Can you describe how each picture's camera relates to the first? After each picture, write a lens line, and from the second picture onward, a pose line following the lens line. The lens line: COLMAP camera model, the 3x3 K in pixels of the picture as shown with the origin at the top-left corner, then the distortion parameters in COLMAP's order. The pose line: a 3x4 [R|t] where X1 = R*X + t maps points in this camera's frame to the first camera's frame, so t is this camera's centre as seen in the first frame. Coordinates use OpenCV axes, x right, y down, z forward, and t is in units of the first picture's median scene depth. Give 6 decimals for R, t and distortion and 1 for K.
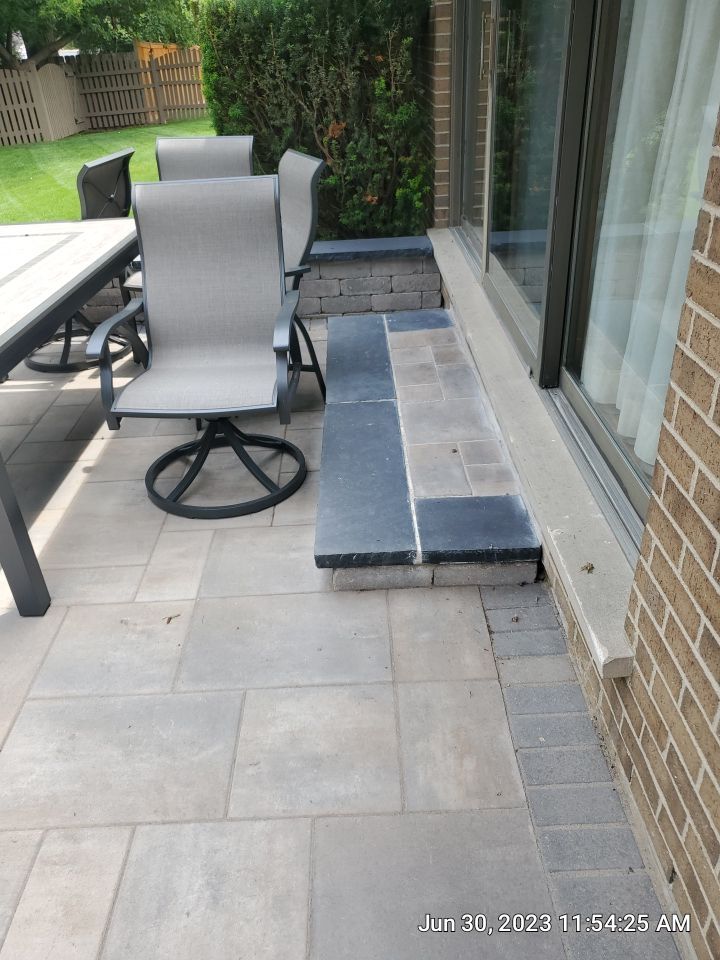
lens RADIAL K [[754.4, 0, 360.0], [0, 754.4, 480.0], [0, 0, 1]] dist [-0.007776, 0.022837]
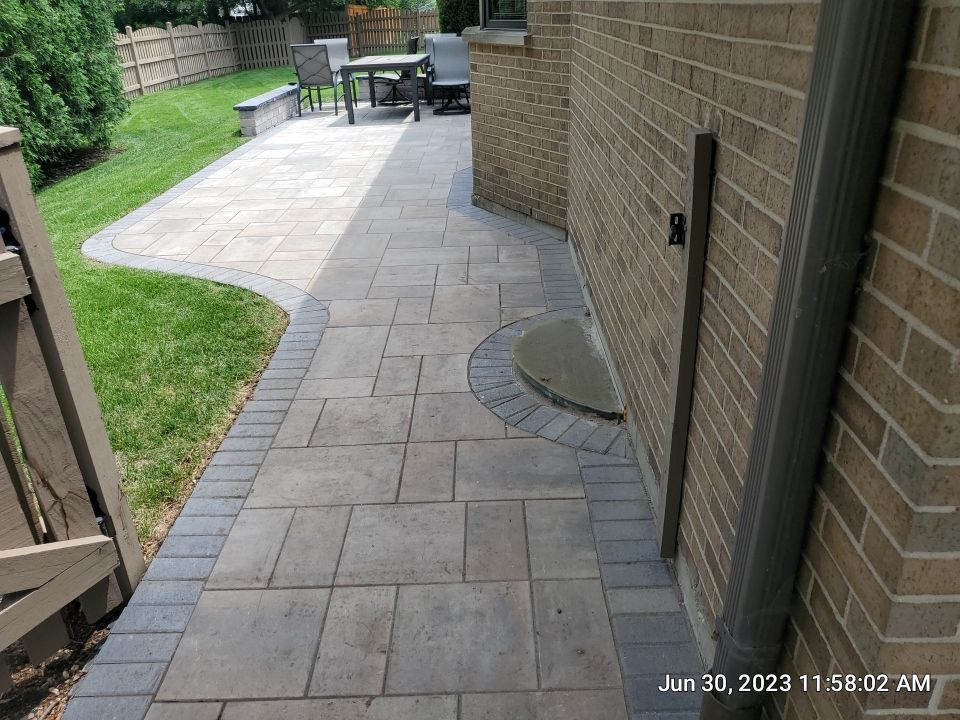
lens RADIAL K [[741.2, 0, 480.8], [0, 741.2, 358.6], [0, 0, 1]] dist [0.010330, 0.005358]
pose [[0.999594, 0.021340, -0.018866, 0.051300], [-0.022834, 0.996298, -0.082879, 1.206049], [0.017028, 0.083276, 0.996381, -2.072545]]
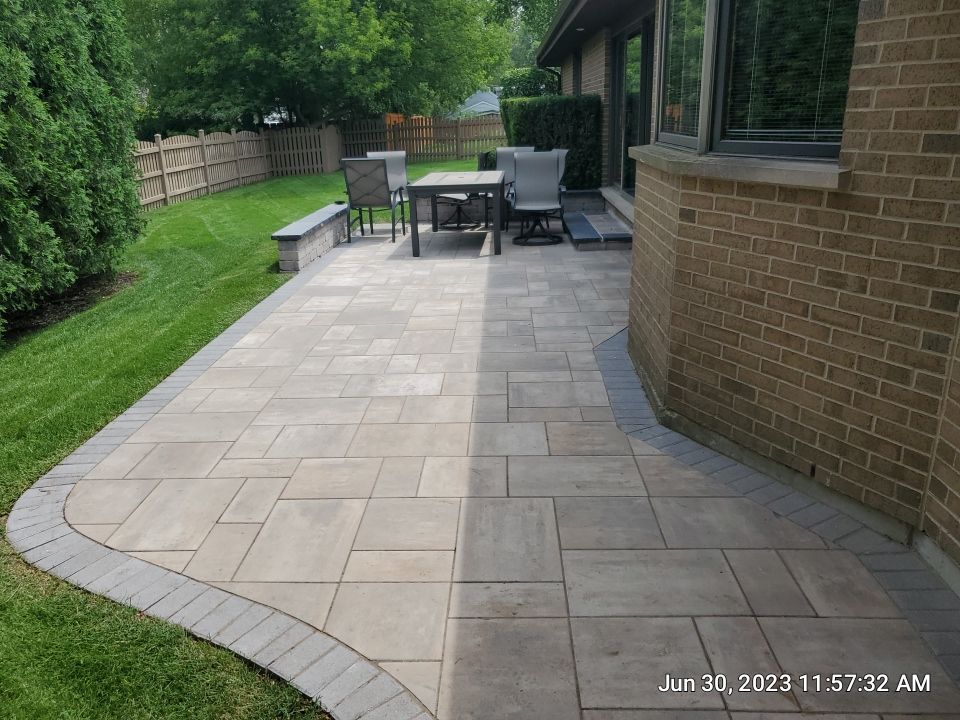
lens RADIAL K [[748.8, 0, 480.0], [0, 748.8, 360.0], [0, 0, 1]] dist [-0.005319, 0.016633]
pose [[0.998457, 0.034942, -0.043153, -0.202783], [-0.043164, 0.977311, -0.207365, 0.875985], [0.034928, 0.208908, 0.977311, -1.502096]]
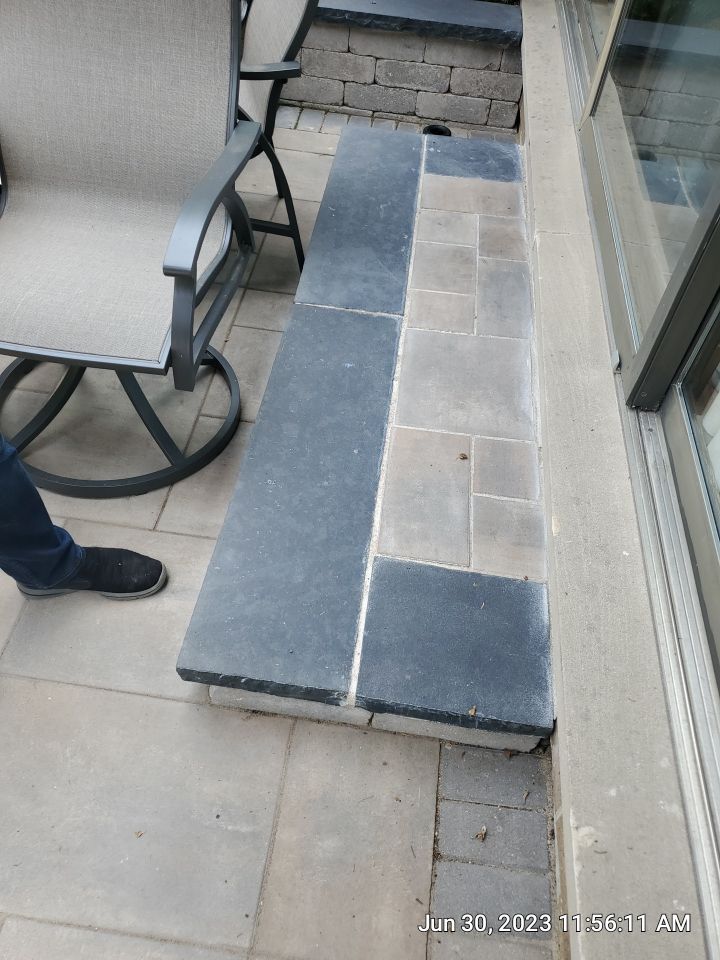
lens RADIAL K [[757.2, 0, 371.6], [0, 757.2, 495.8], [0, 0, 1]] dist [-0.009481, 0.000032]
pose [[0.983637, 0.179243, 0.018186, 0.031805], [-0.175549, 0.930849, 0.320473, -0.138647], [0.040514, -0.318421, 0.947083, 0.279765]]
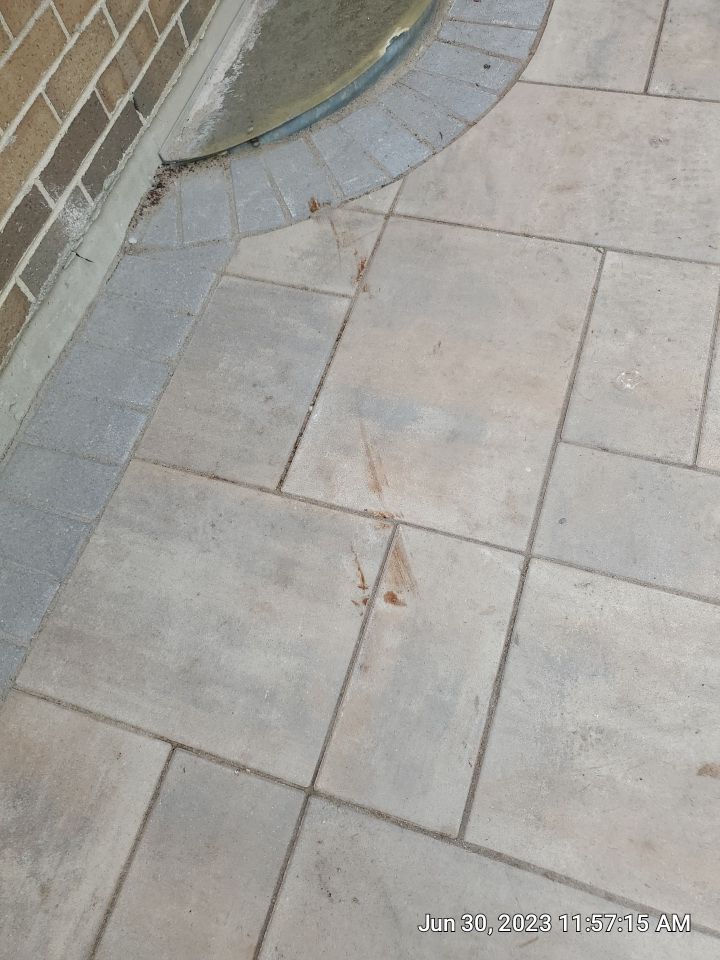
lens RADIAL K [[748.8, 0, 357.3], [0, 748.8, 492.2], [0, 0, 1]] dist [-0.005319, 0.016633]
pose [[-0.928143, -0.229717, 0.292884, -0.061444], [0.315345, -0.067229, 0.946593, 0.719861], [-0.197758, 0.970933, 0.134838, -0.980674]]
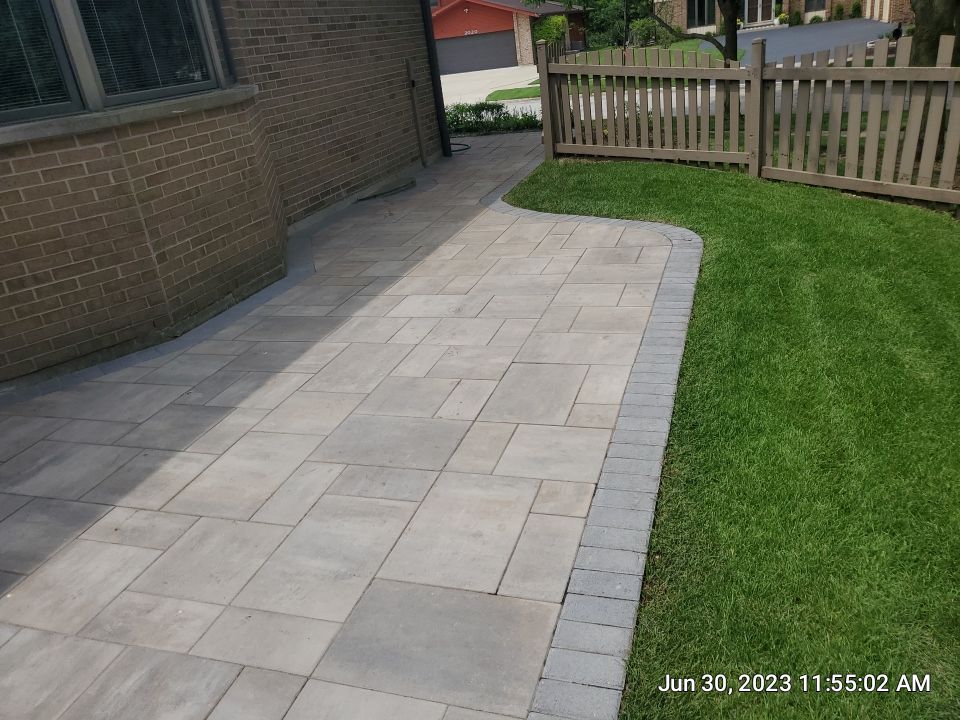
lens RADIAL K [[738.4, 0, 495.8], [0, 738.4, 375.4], [0, 0, 1]] dist [0.016335, -0.006783]
pose [[-0.939344, 0.009776, 0.342837, -0.866954], [0.289765, 0.557401, 0.778037, -0.140023], [-0.183491, 0.830186, -0.526424, 0.327657]]
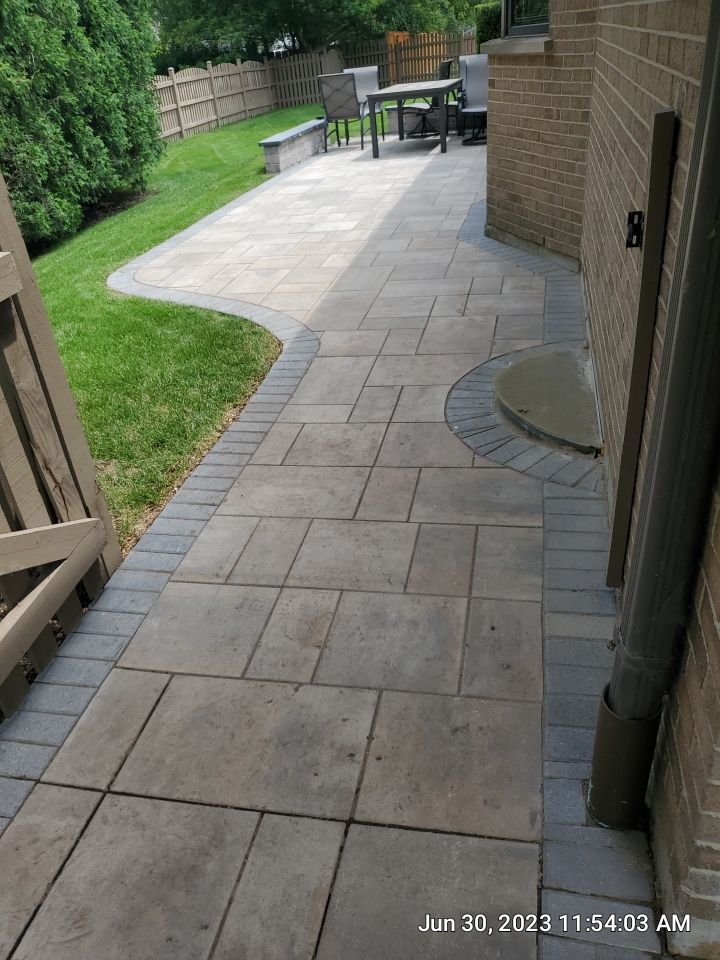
lens RADIAL K [[748.8, 0, 357.3], [0, 748.8, 492.2], [0, 0, 1]] dist [-0.005319, 0.016633]
pose [[0.973192, 0.080990, -0.215263, 0.114332], [-0.075236, 0.996558, 0.034804, 1.232202], [0.217341, -0.017675, 0.975936, -2.071056]]
